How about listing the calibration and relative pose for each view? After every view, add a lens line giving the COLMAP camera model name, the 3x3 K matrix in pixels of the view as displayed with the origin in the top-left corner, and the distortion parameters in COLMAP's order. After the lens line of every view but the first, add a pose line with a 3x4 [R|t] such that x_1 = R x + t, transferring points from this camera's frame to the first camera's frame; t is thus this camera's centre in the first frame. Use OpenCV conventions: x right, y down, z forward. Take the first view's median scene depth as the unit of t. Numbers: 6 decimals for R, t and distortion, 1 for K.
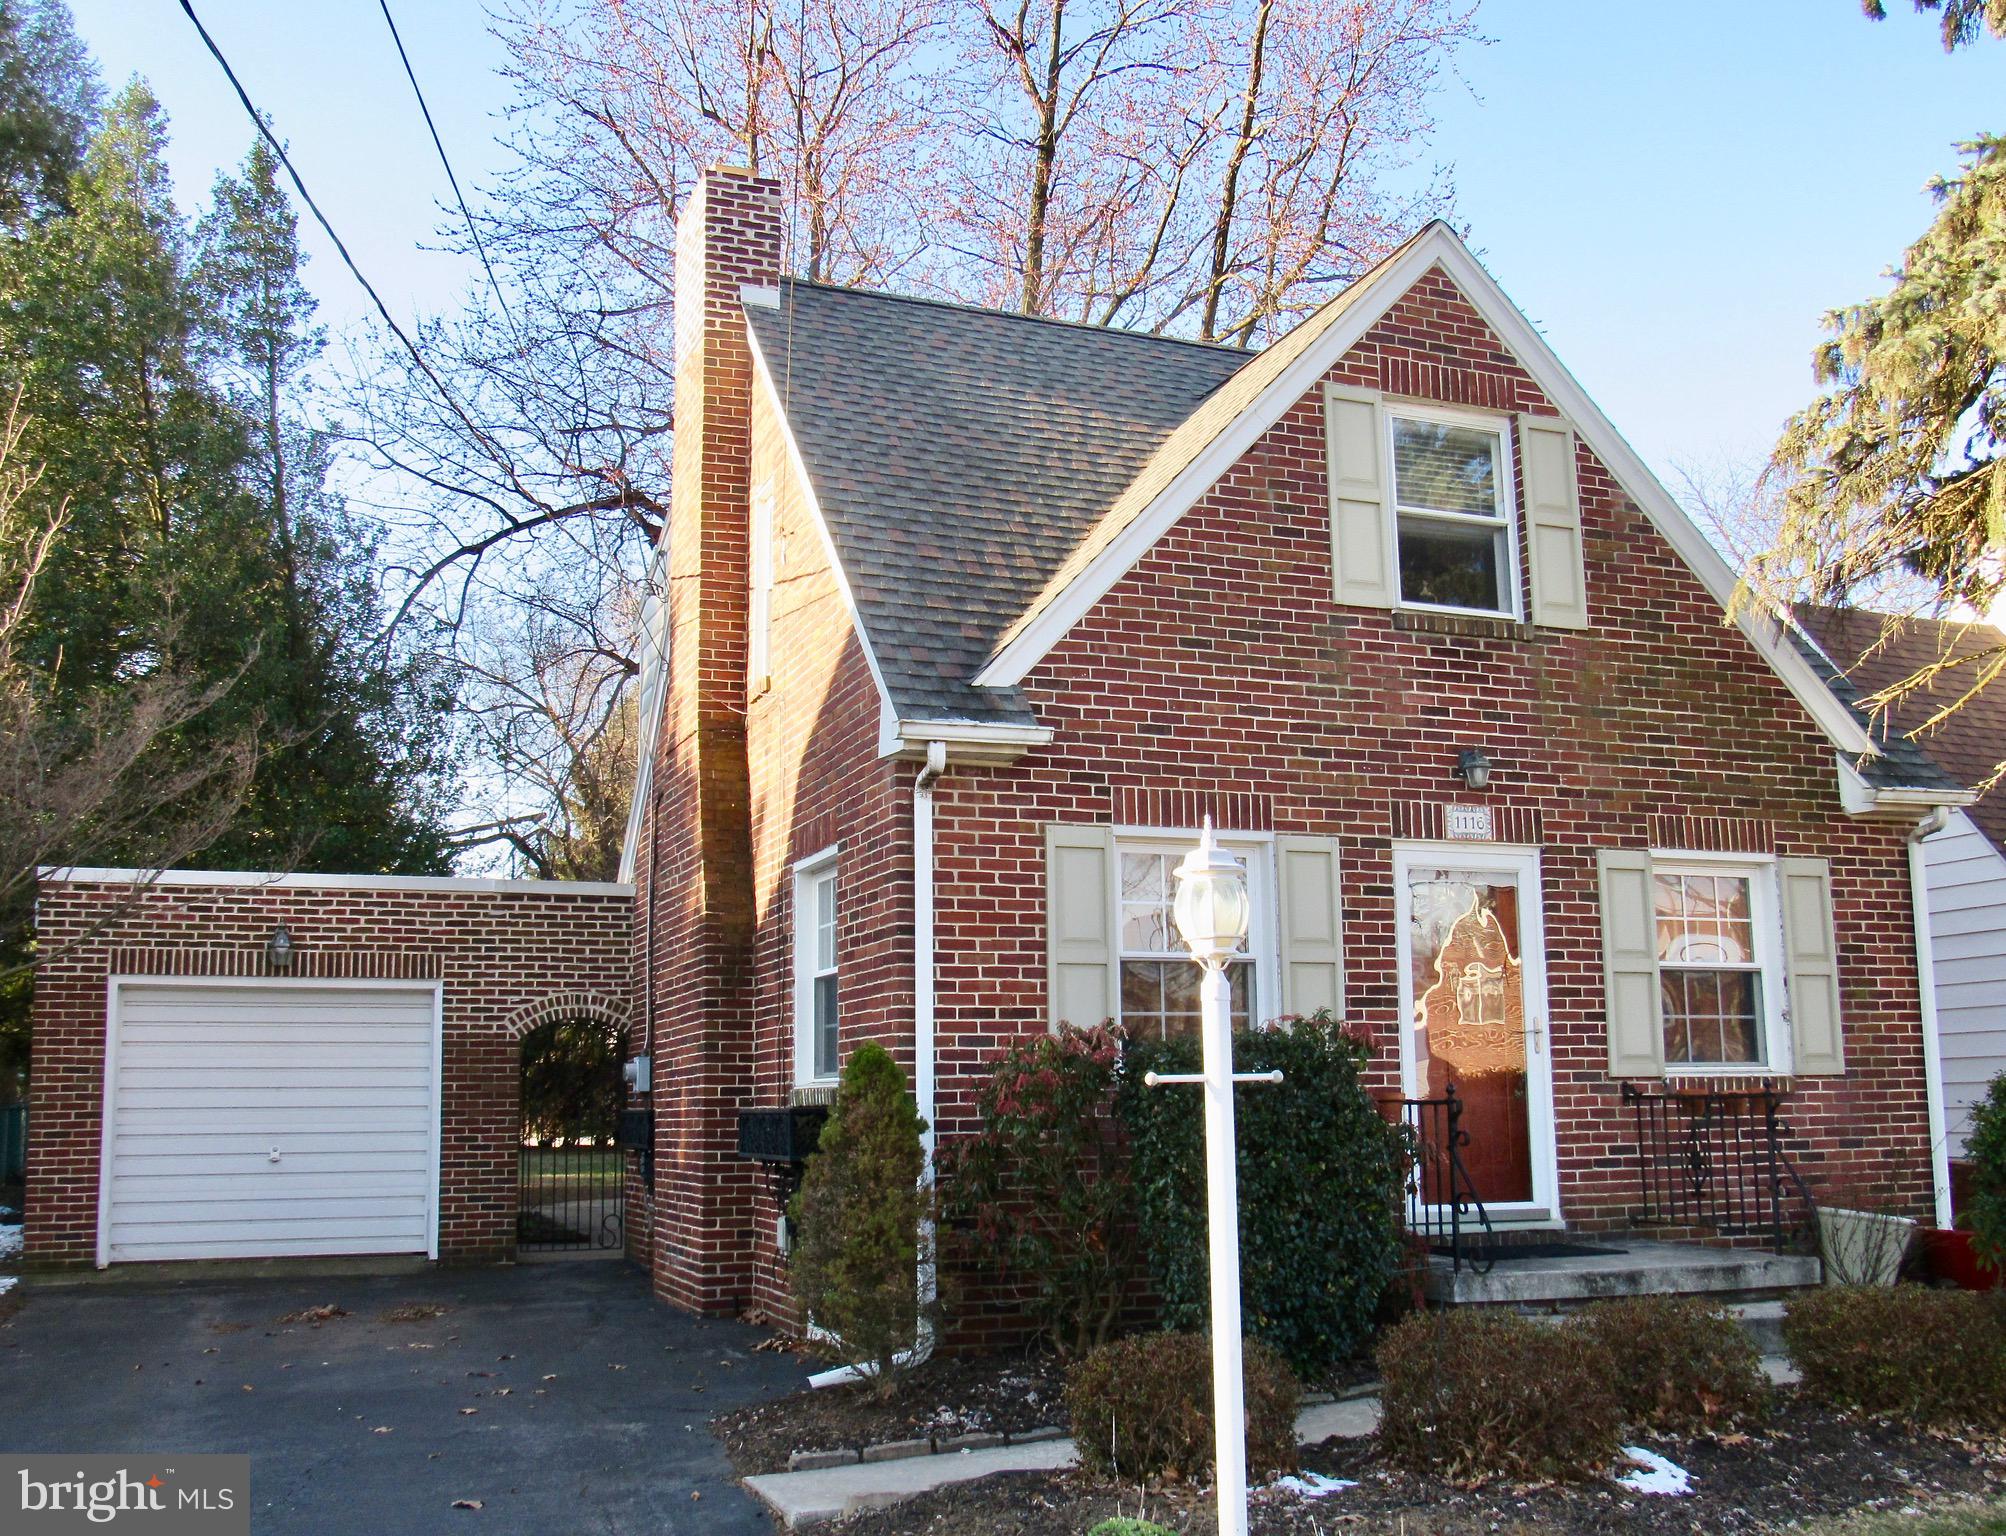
lens RADIAL K [[1991.8, 0, 1002.1], [0, 1991.8, 777.0], [0, 0, 1]] dist [-0.043863, 0.000000]
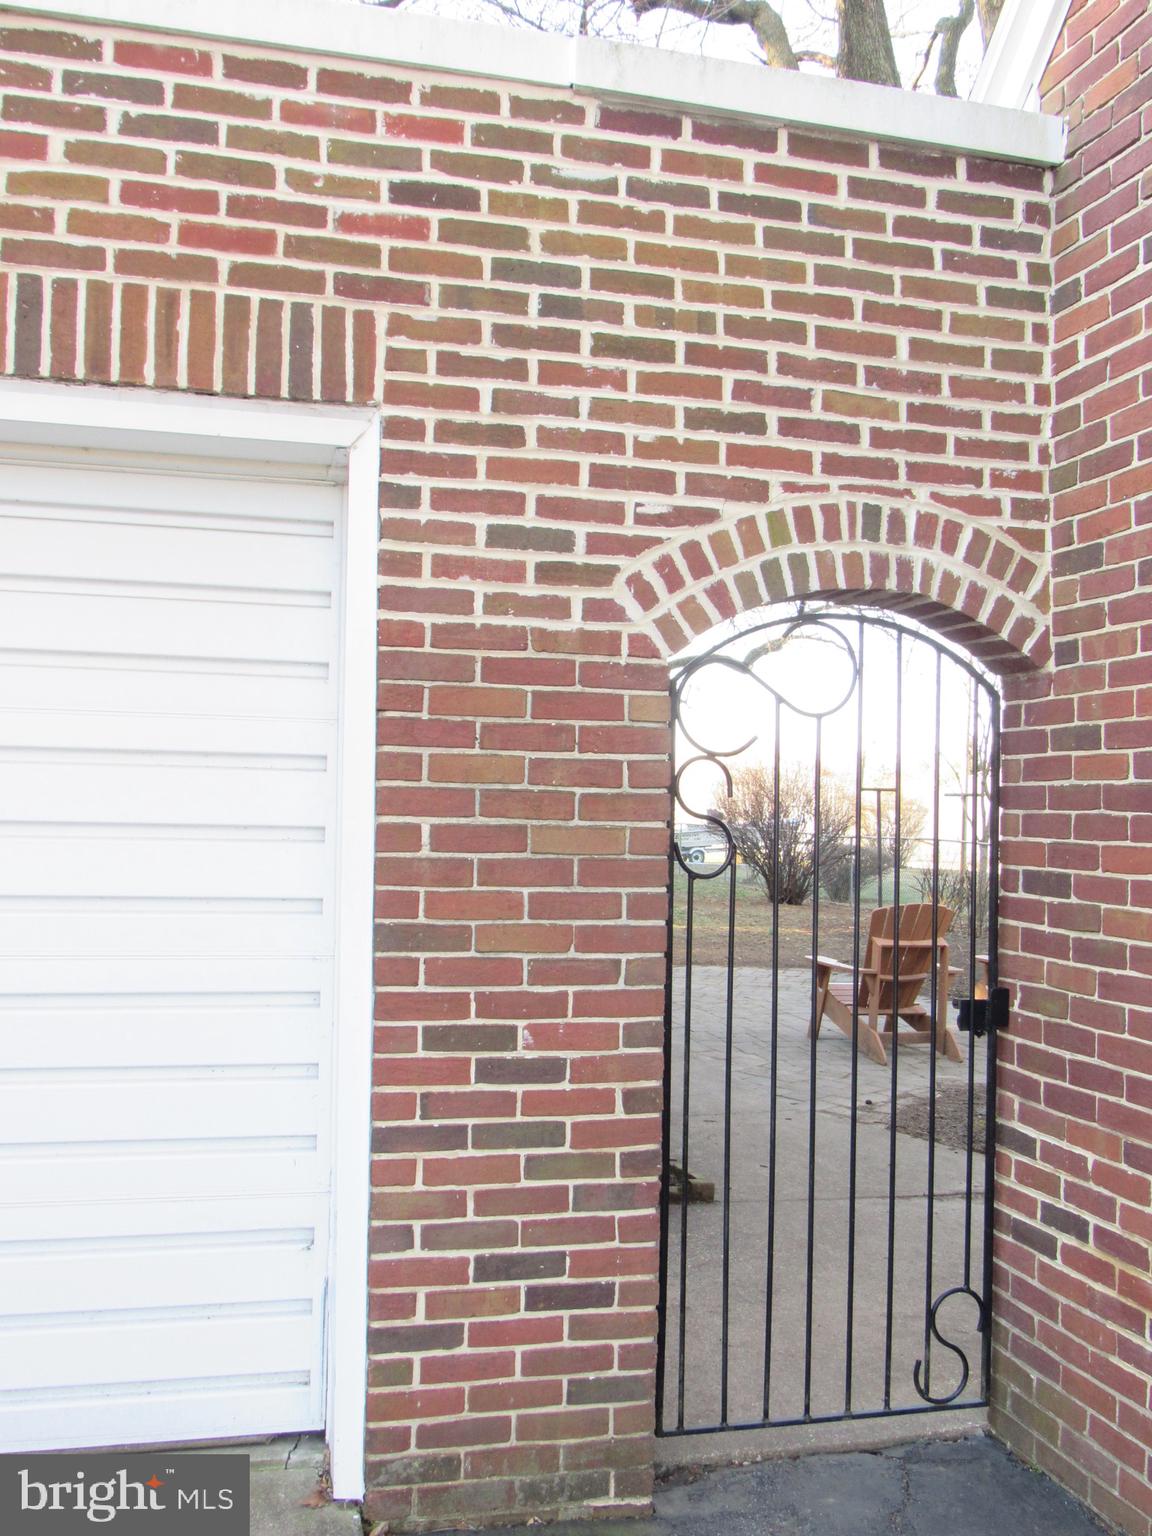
lens RADIAL K [[1504.0, 0, 576.4], [0, 1504.0, 769.7], [0, 0, 1]] dist [-0.036062, 0.000000]
pose [[0.989997, 0.031121, -0.137612, -0.233018], [-0.012434, 0.990819, 0.134622, 0.122977], [0.140538, -0.131565, 0.981295, 0.822540]]
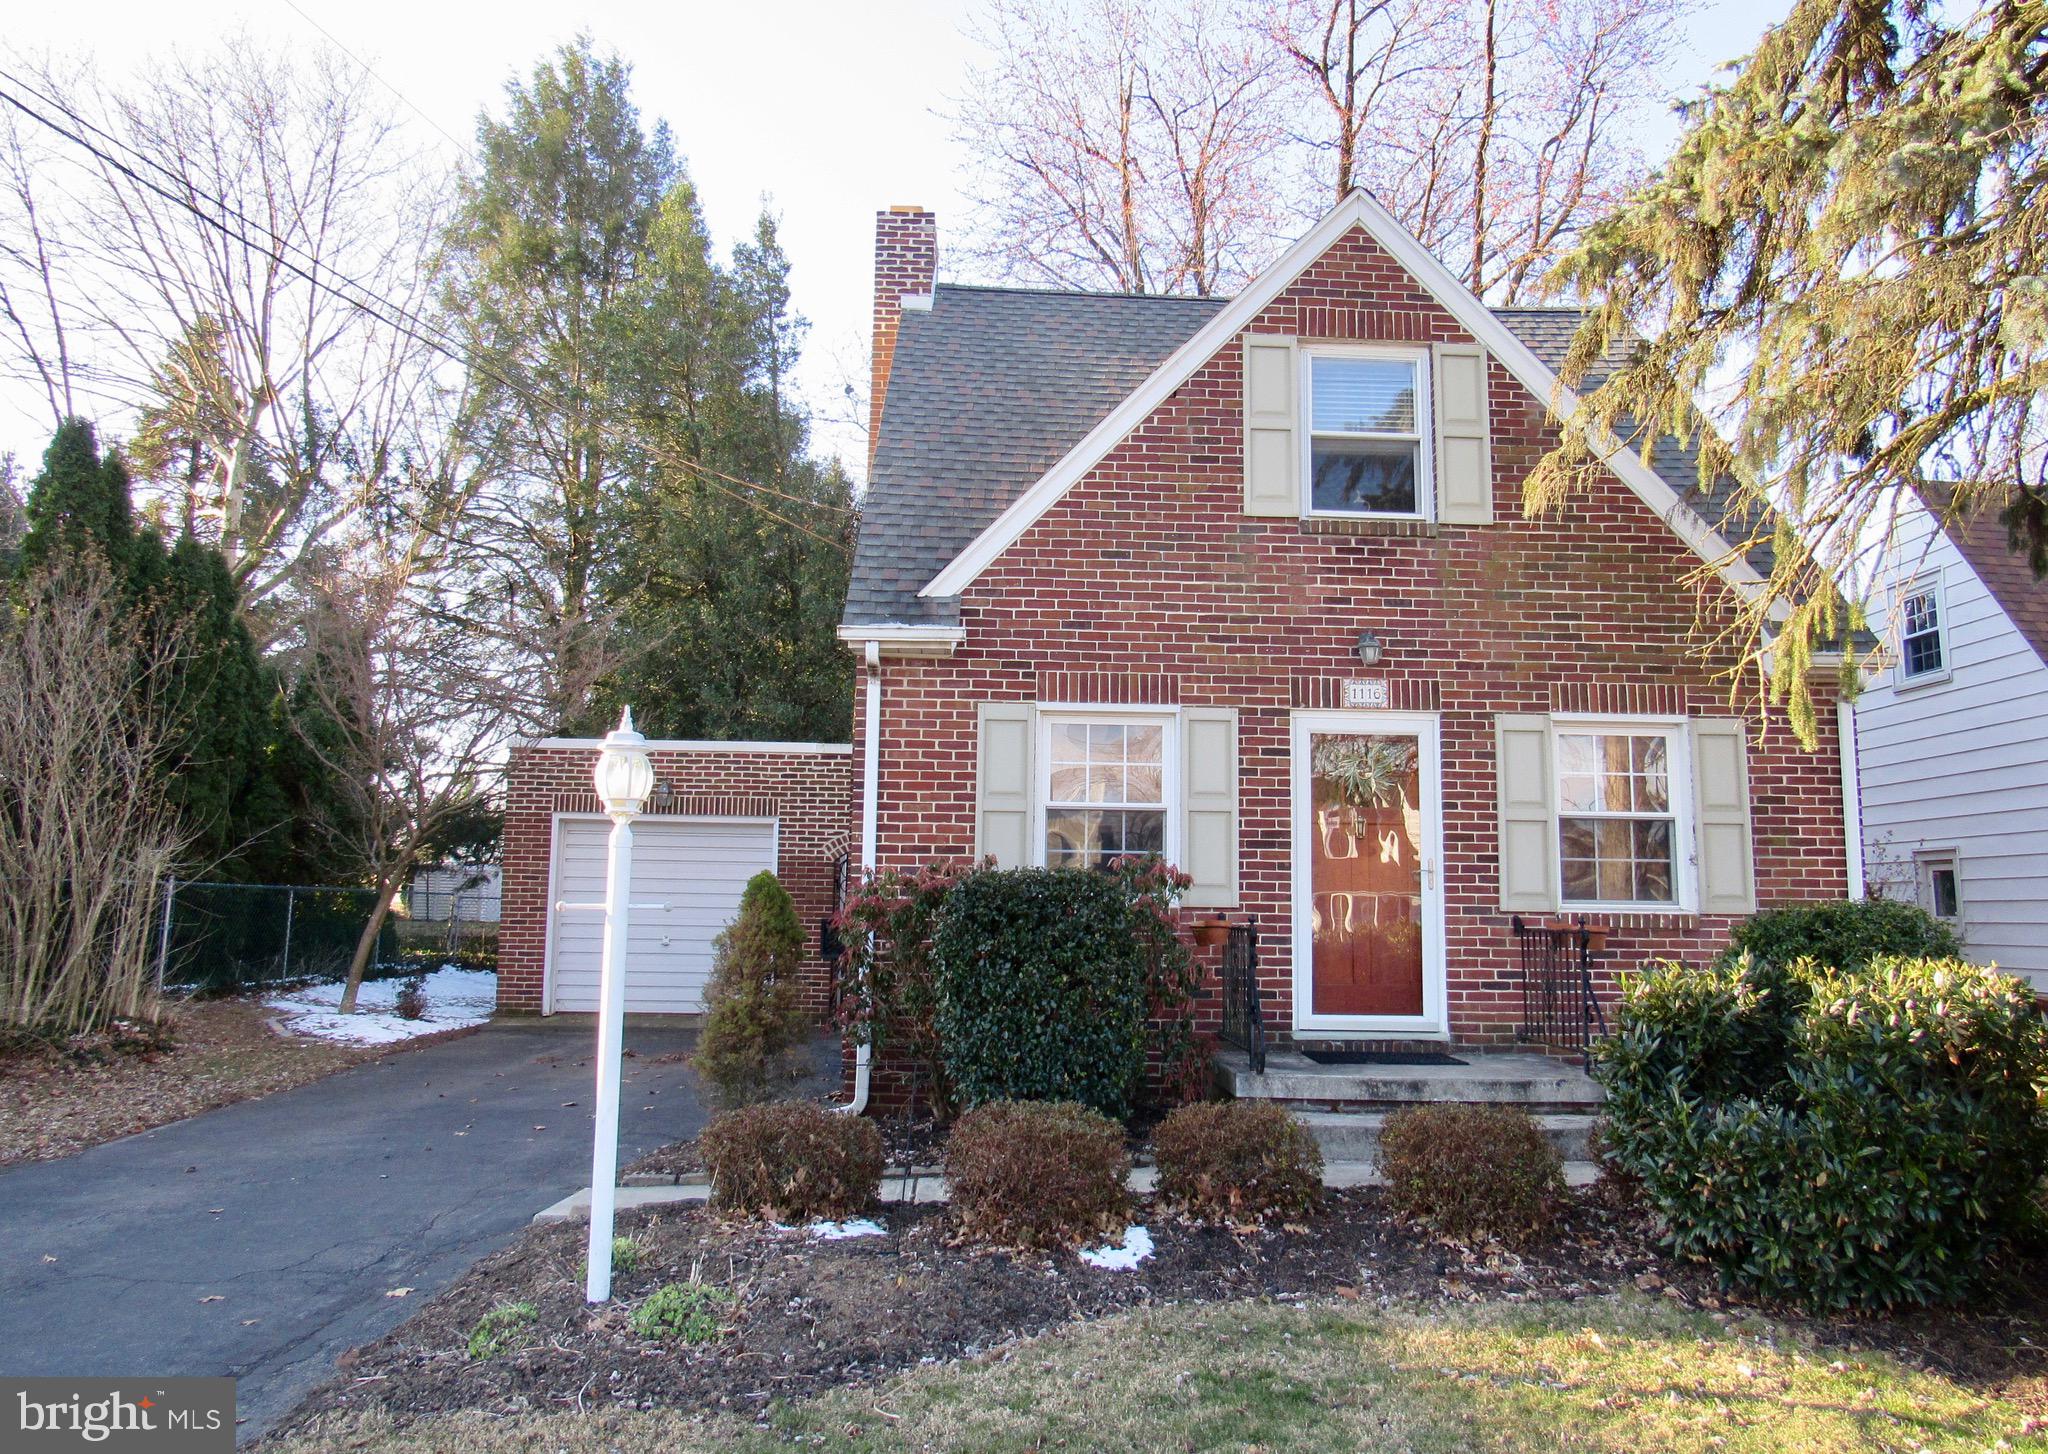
lens RADIAL K [[1554.1, 0, 1077.5], [0, 1554.1, 654.1], [0, 0, 1]] dist [-0.035171, 0.003196]
pose [[0.947092, -0.026509, -0.319864, 0.265288], [0.026913, 0.999633, -0.003159, -0.001632], [0.319830, -0.005616, 0.947458, 0.048108]]
